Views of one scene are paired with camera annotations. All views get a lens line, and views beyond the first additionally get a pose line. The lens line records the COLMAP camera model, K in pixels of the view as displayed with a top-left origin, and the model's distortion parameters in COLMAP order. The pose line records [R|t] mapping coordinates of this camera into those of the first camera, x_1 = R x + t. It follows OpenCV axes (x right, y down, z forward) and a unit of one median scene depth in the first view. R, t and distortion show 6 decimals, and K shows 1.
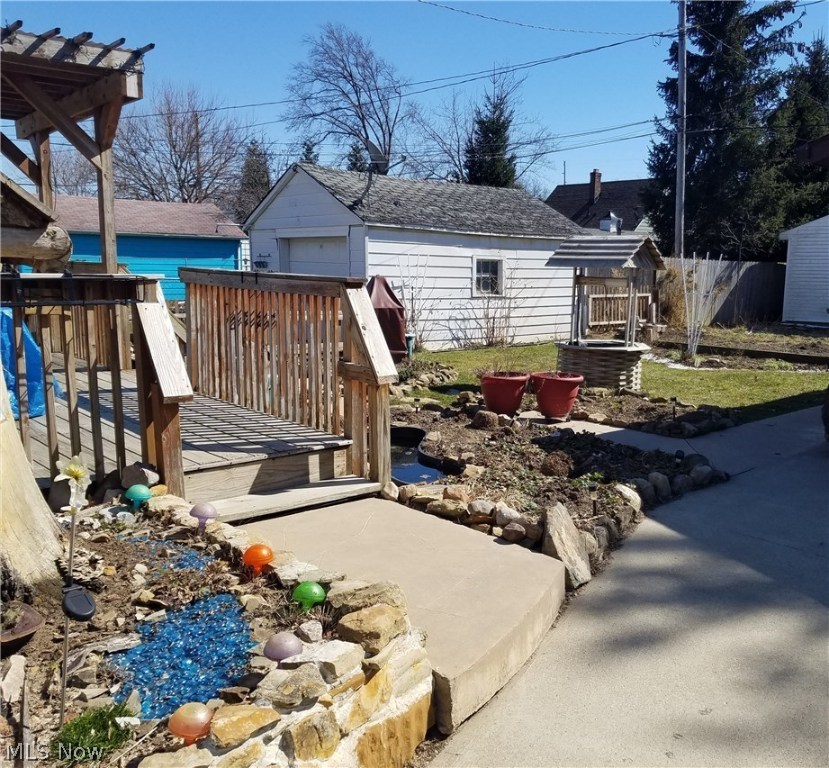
lens RADIAL K [[802.5, 0, 515.0], [0, 802.5, 411.0], [0, 0, 1]] dist [0.005706, -0.030376]
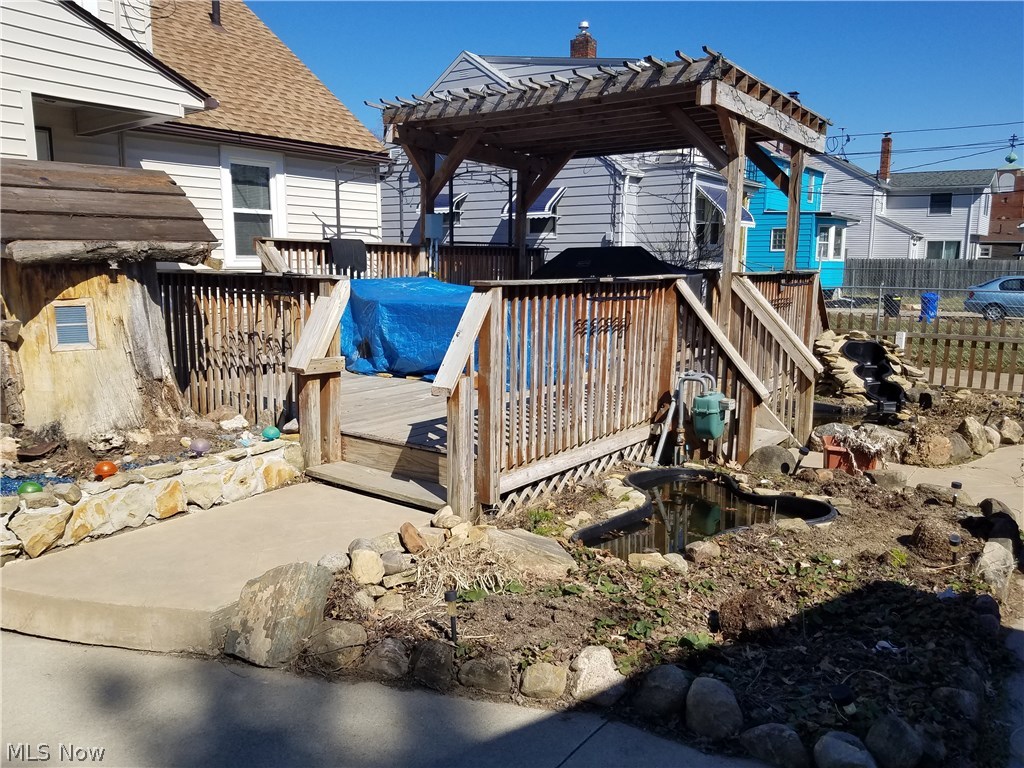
lens RADIAL K [[798.7, 0, 506.9], [0, 798.7, 395.4], [0, 0, 1]] dist [0.070893, -0.116825]
pose [[0.141272, 0.139521, -0.980090, 0.578530], [-0.183237, 0.976597, 0.112612, -0.117380], [0.972865, 0.163680, 0.163532, 0.724064]]
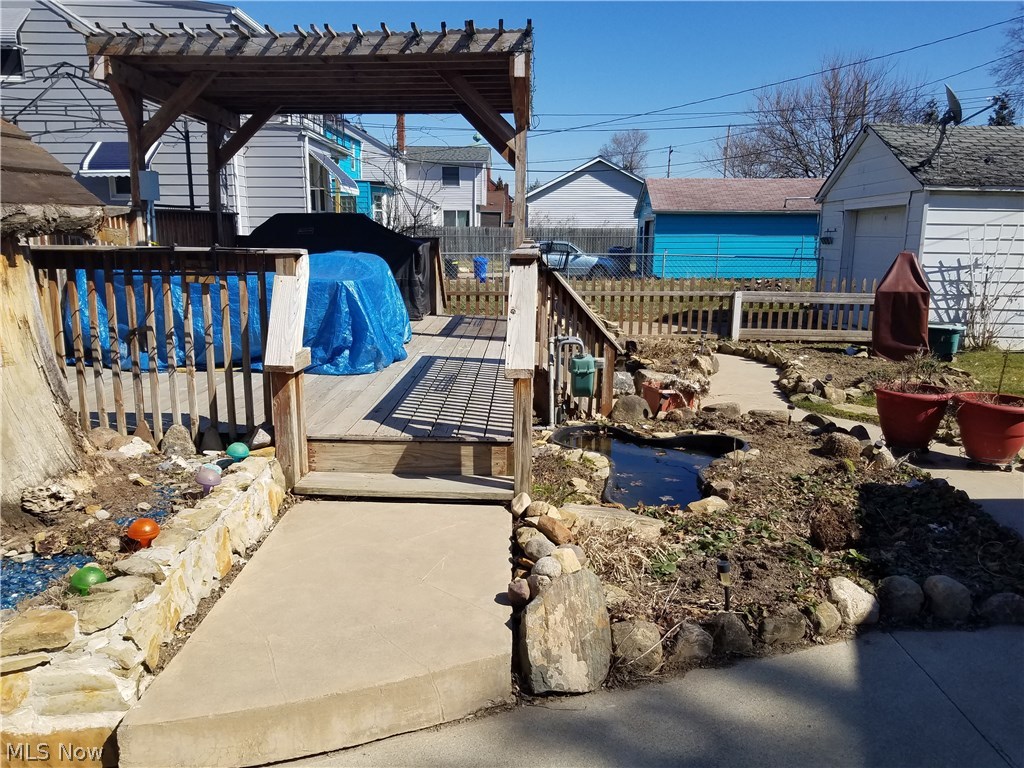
lens RADIAL K [[798.8, 0, 500.1], [0, 798.8, 413.8], [0, 0, 1]] dist [0.001578, -0.007134]
pose [[0.677226, 0.143804, -0.721585, 0.343036], [-0.121600, 0.989103, 0.082993, -0.049869], [0.725657, 0.031540, 0.687333, 0.319760]]
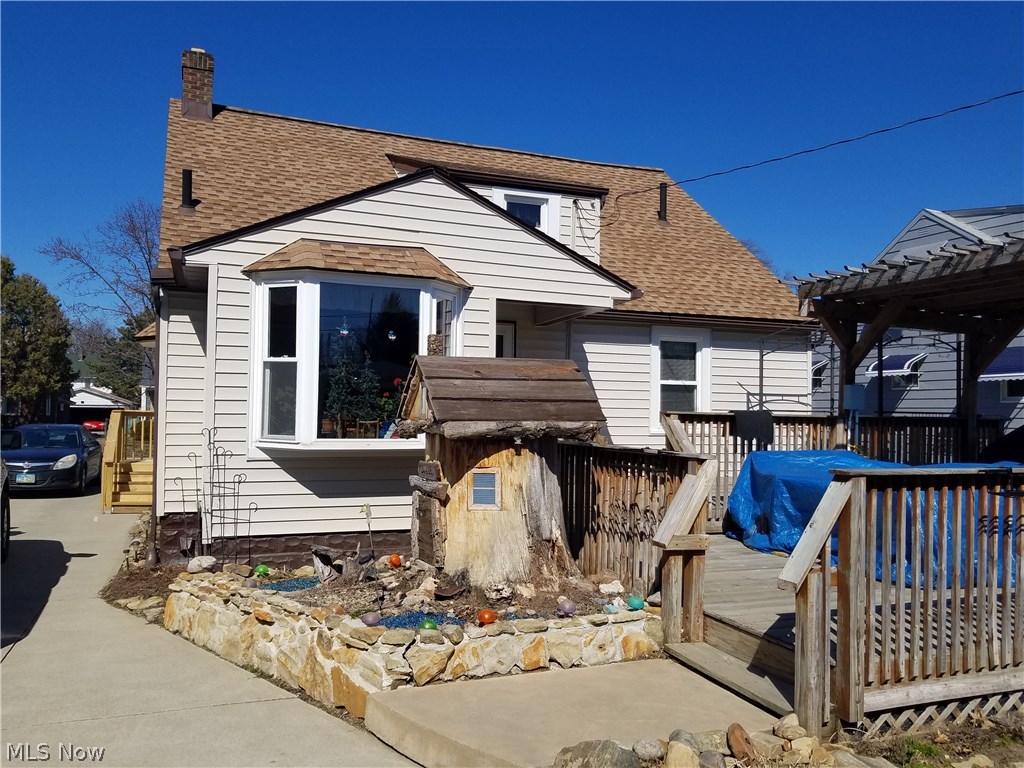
lens RADIAL K [[802.3, 0, 498.2], [0, 802.3, 383.1], [0, 0, 1]] dist [0.066273, -0.092466]
pose [[-0.410670, -0.066055, -0.909388, 0.605010], [-0.193787, 0.980909, 0.016262, -0.160713], [0.890953, 0.182907, -0.415630, 0.818459]]
